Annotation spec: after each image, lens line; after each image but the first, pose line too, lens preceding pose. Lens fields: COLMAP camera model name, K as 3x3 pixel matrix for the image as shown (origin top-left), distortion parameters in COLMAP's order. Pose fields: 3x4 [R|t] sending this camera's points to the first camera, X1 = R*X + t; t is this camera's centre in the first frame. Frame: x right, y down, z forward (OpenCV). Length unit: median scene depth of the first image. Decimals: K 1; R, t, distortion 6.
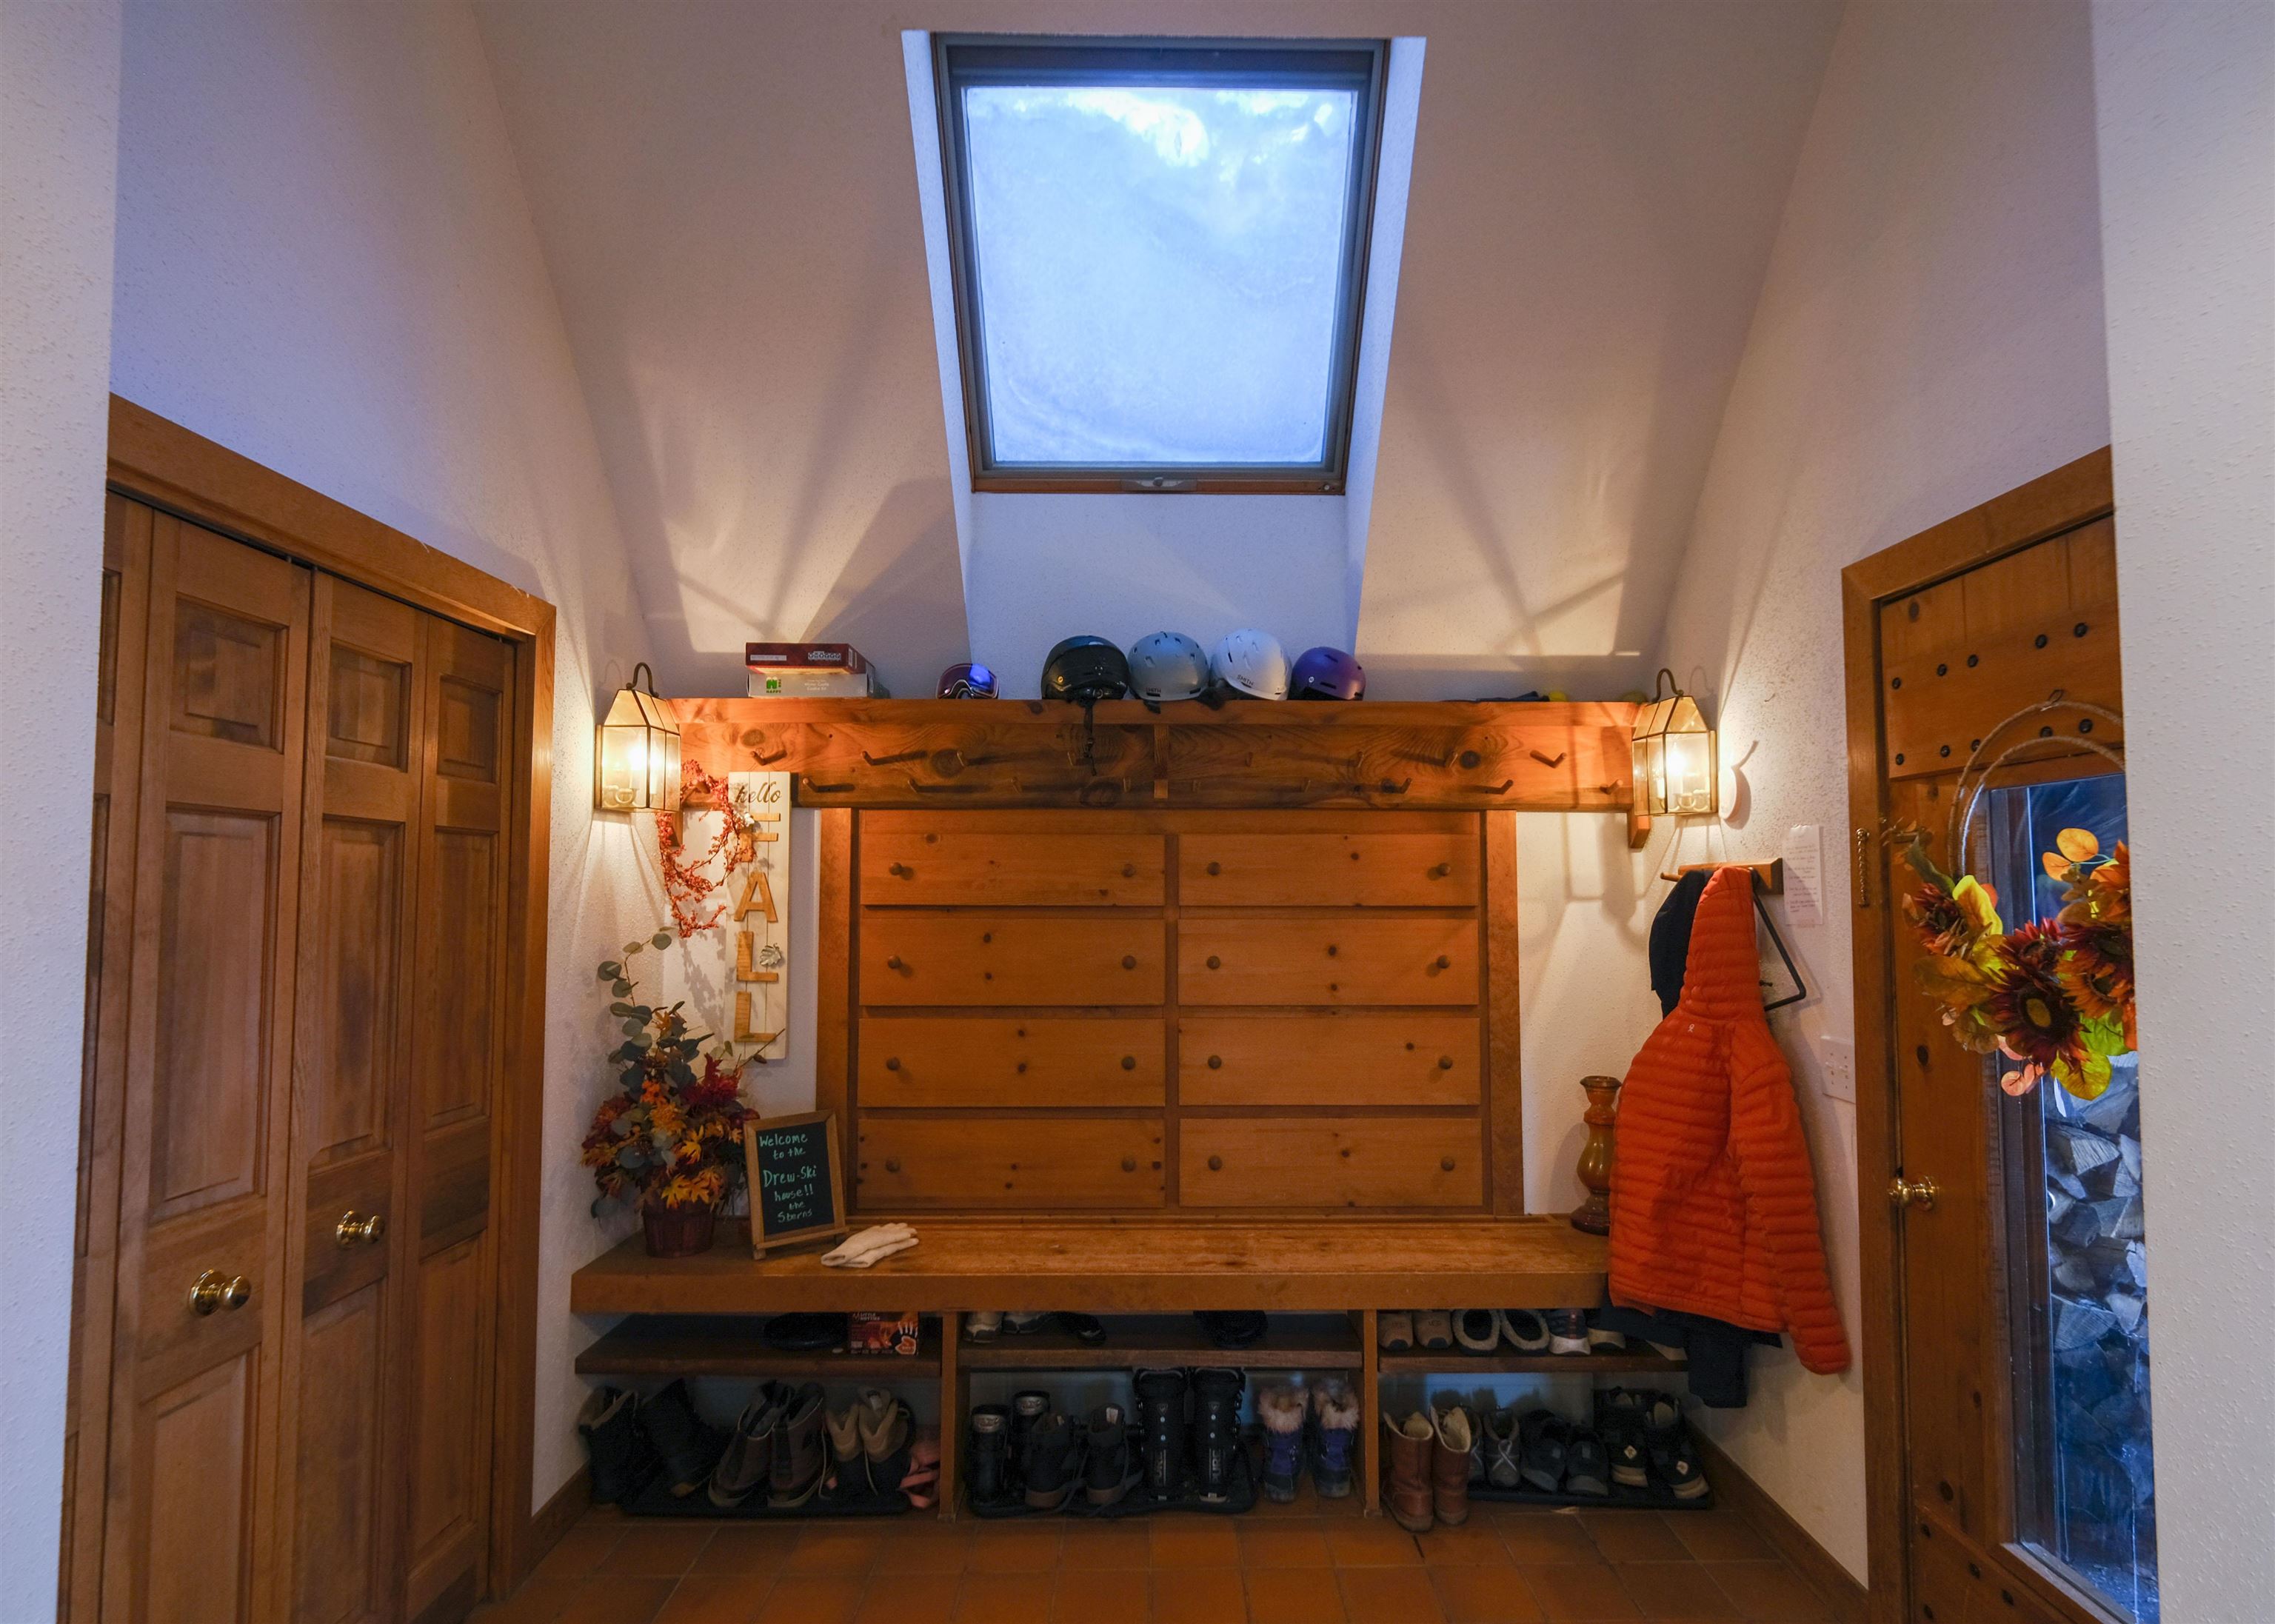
lens RADIAL K [[1122.4, 0, 1179.1], [0, 1122.4, 837.1], [0, 0, 1]] dist [0.003137, -0.008274]
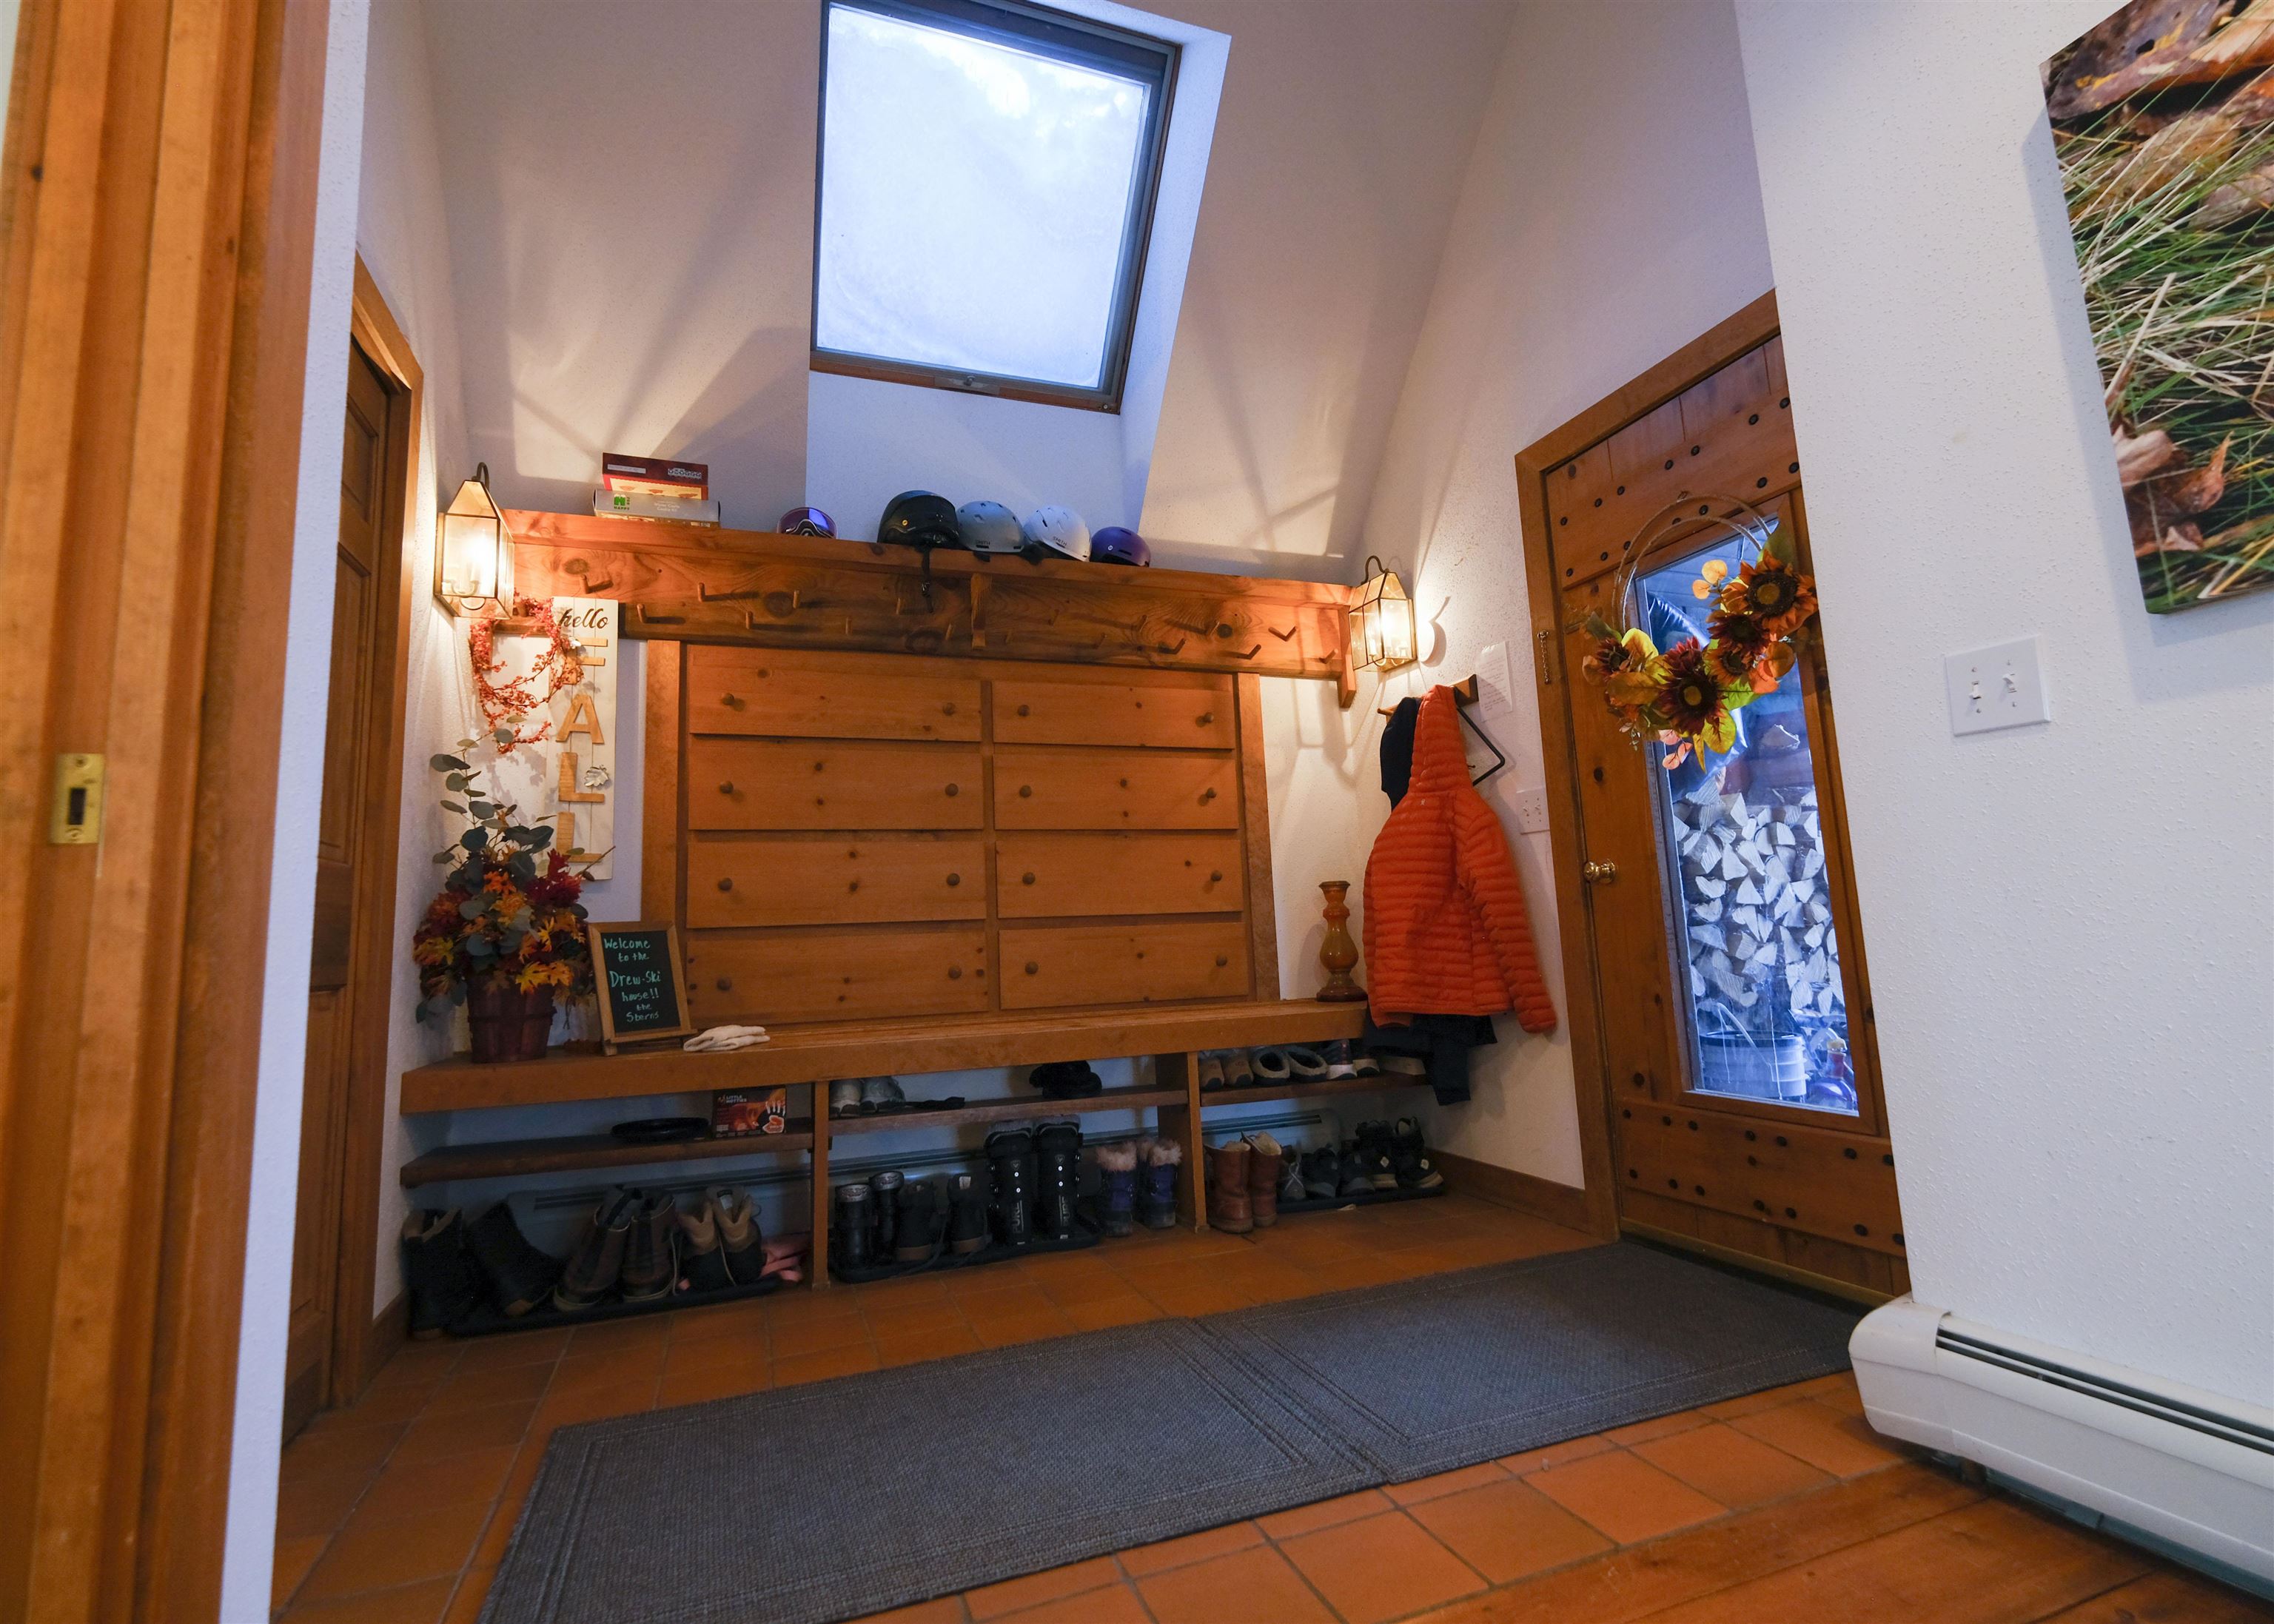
lens RADIAL K [[1043.9, 0, 1137.7], [0, 1043.9, 791.5], [0, 0, 1]] dist [-0.000167, -0.000296]
pose [[0.943944, 0.005418, 0.330062, -0.217901], [0.025960, 0.995550, -0.090584, 0.217211], [-0.329084, 0.094074, 0.939603, -0.030498]]
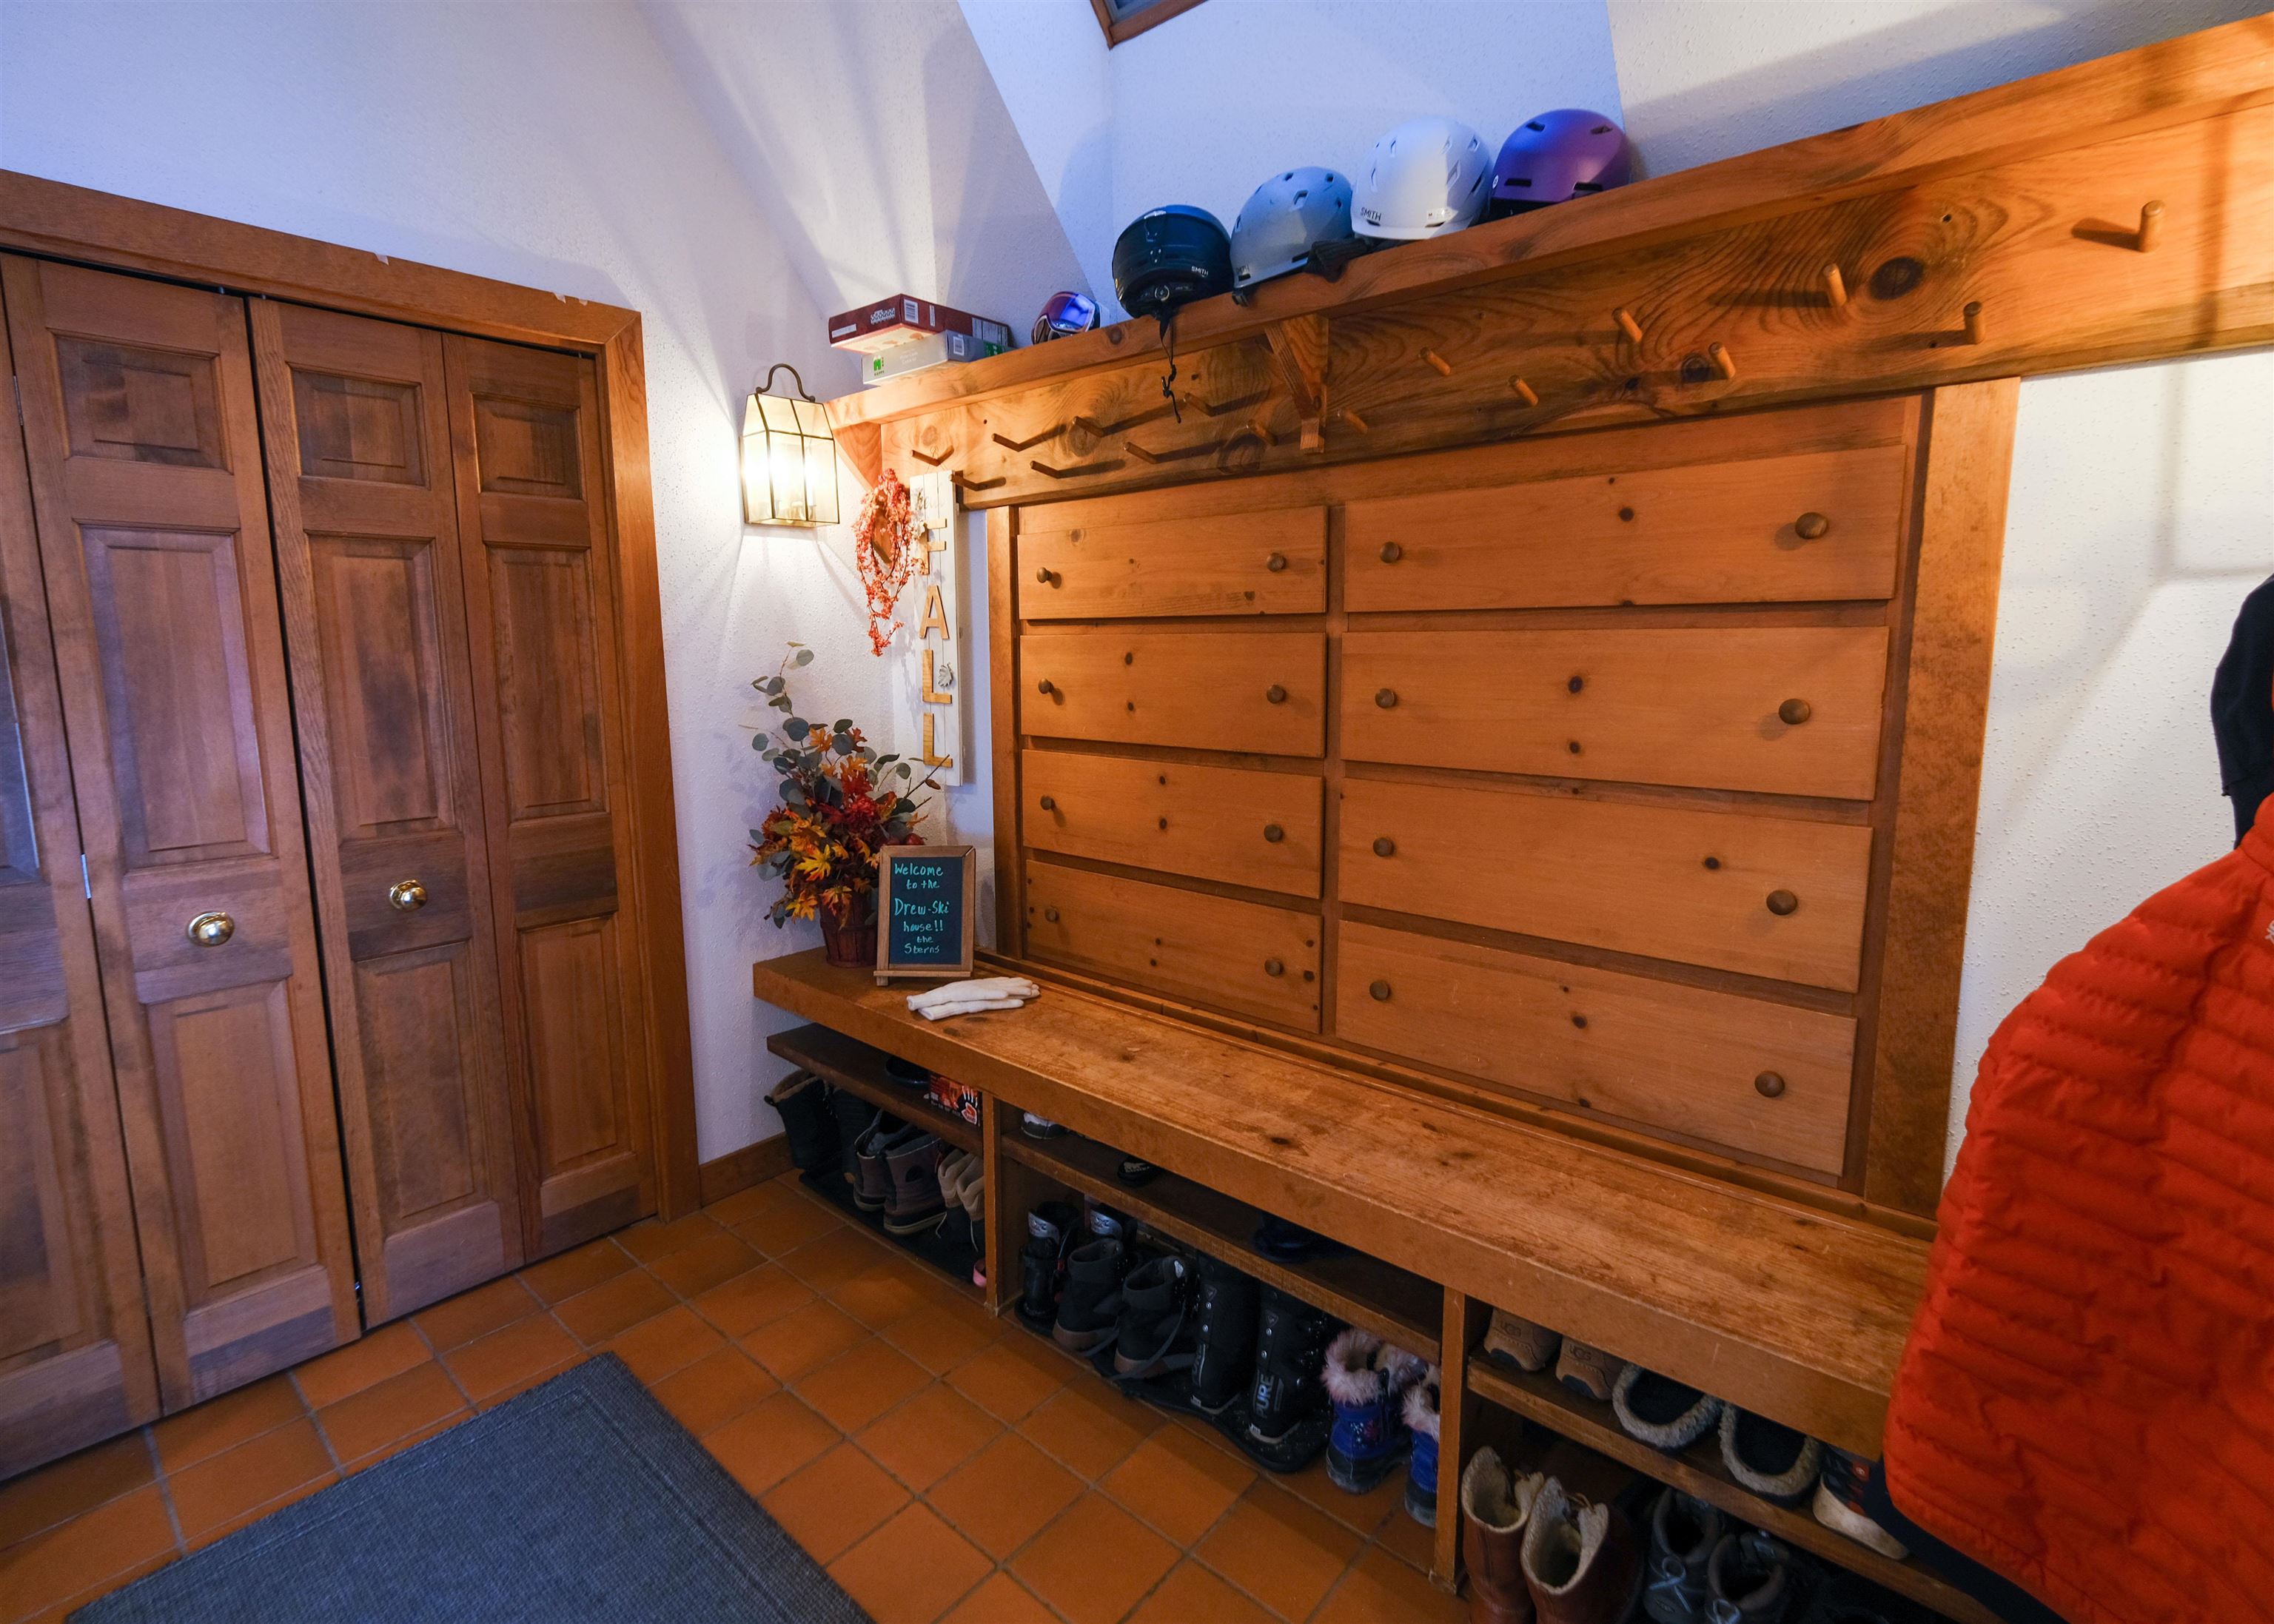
lens RADIAL K [[1054.5, 0, 1145.8], [0, 1054.5, 782.4], [0, 0, 1]] dist [-0.000454, 0.000187]
pose [[0.742591, 0.083722, -0.664491, 0.350602], [0.041953, 0.984393, 0.170912, 0.050513], [0.668429, -0.154795, 0.727489, 0.465880]]
